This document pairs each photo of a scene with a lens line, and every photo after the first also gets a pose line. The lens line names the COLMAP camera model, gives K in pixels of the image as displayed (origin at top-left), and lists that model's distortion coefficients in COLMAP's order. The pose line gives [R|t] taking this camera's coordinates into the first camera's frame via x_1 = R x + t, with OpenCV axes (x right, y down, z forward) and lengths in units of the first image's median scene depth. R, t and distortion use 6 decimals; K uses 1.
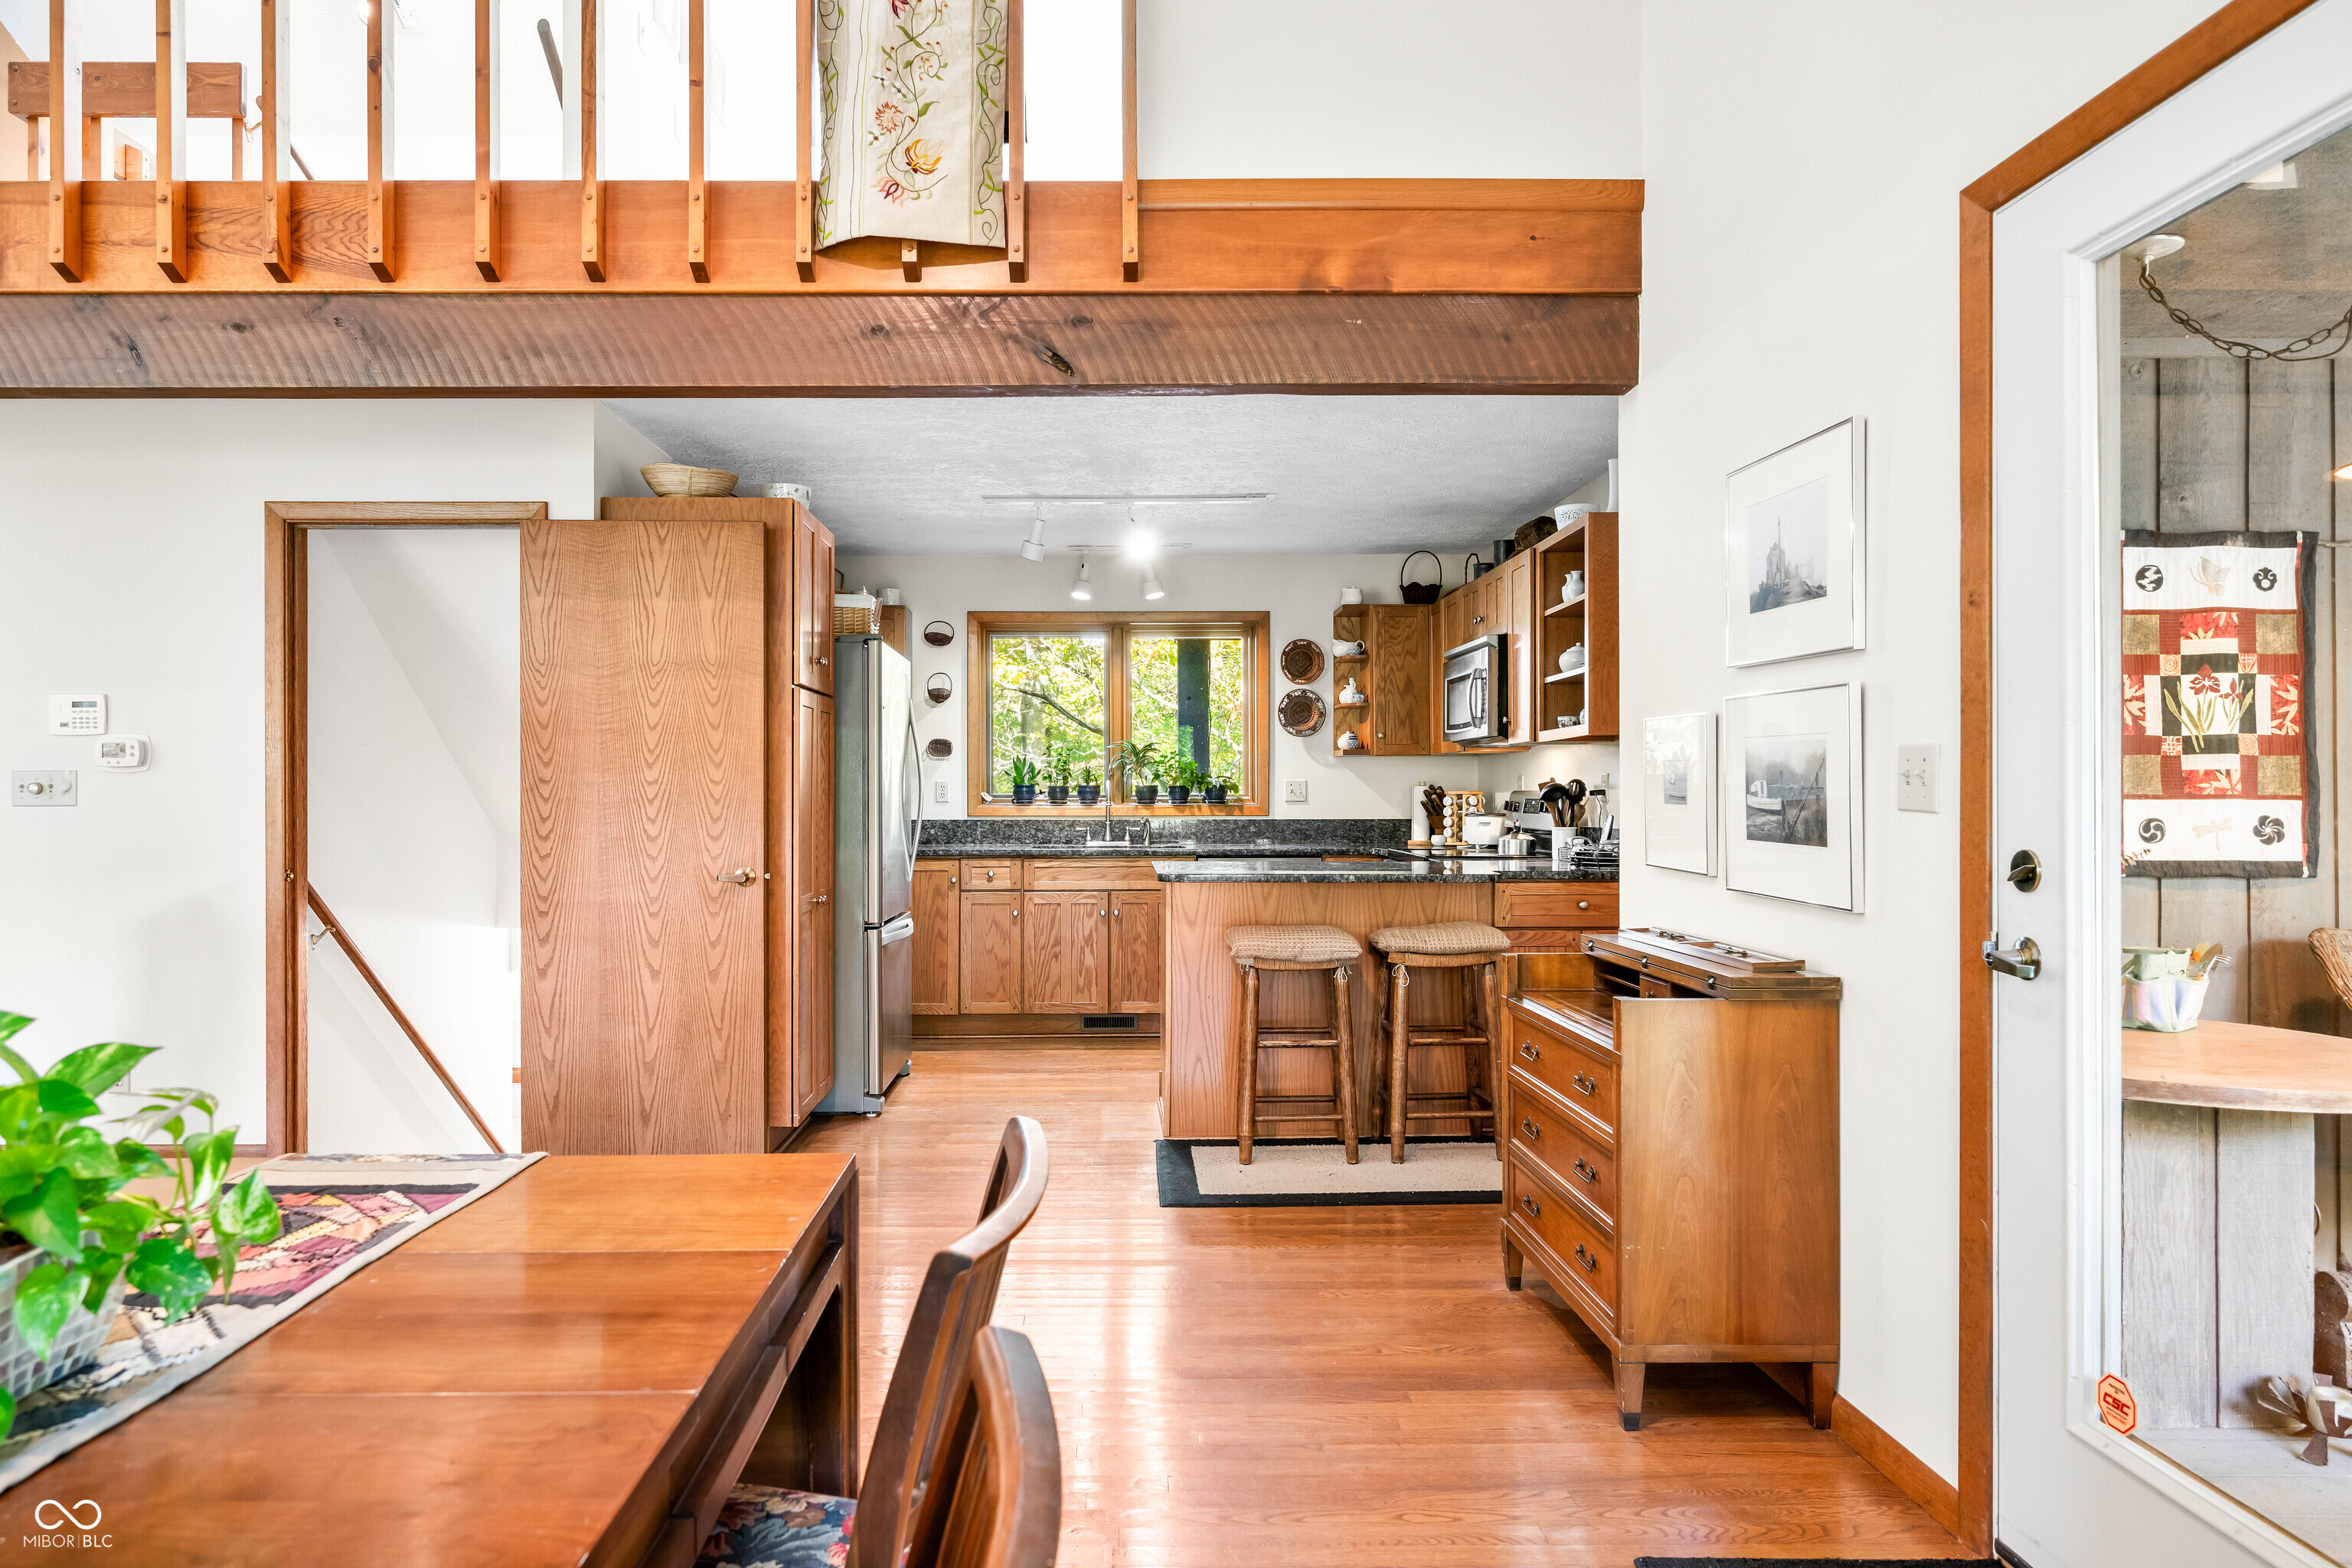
lens RADIAL K [[1413.1, 0, 1116.8], [0, 1413.1, 793.5], [0, 0, 1]] dist [-0.002382, 0.000326]
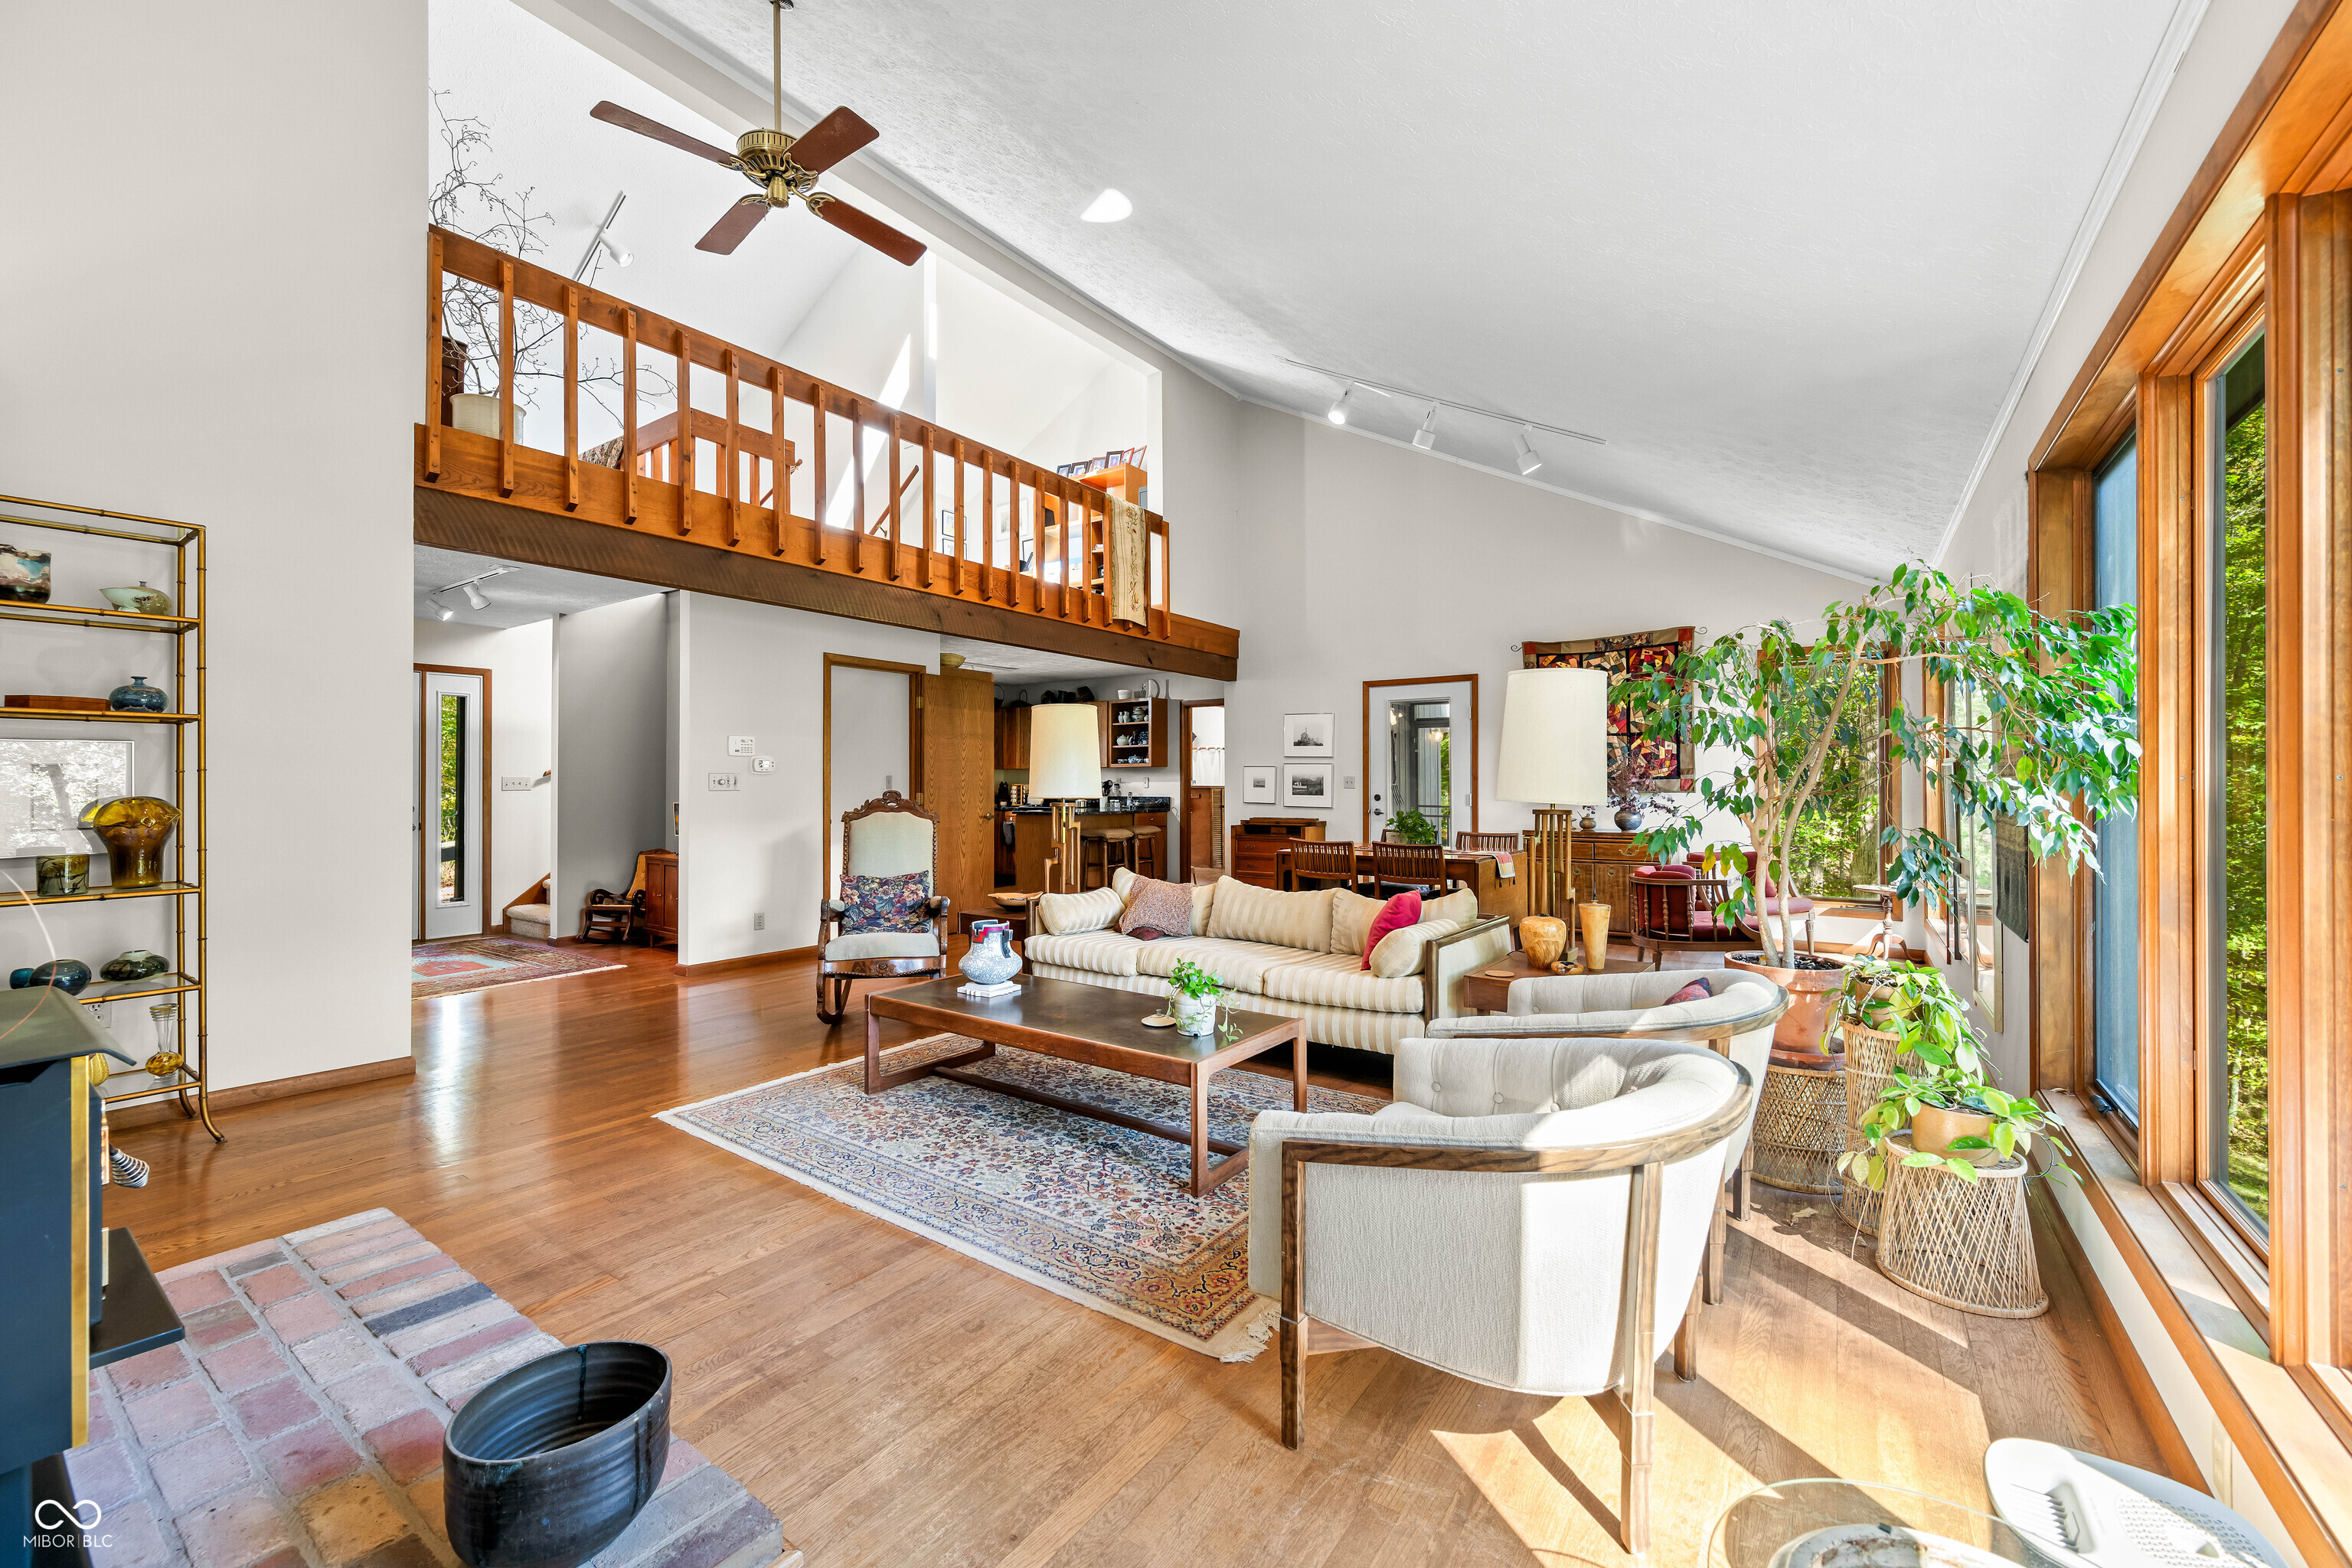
lens RADIAL K [[926.5, 0, 1173.0], [0, 926.5, 780.6], [0, 0, 1]] dist [-0.002660, 0.000065]
pose [[0.582772, 0.005574, 0.812616, -1.506397], [-0.000952, 0.999980, -0.006177, 0.003713], [-0.812635, 0.002826, 0.582766, -0.303784]]
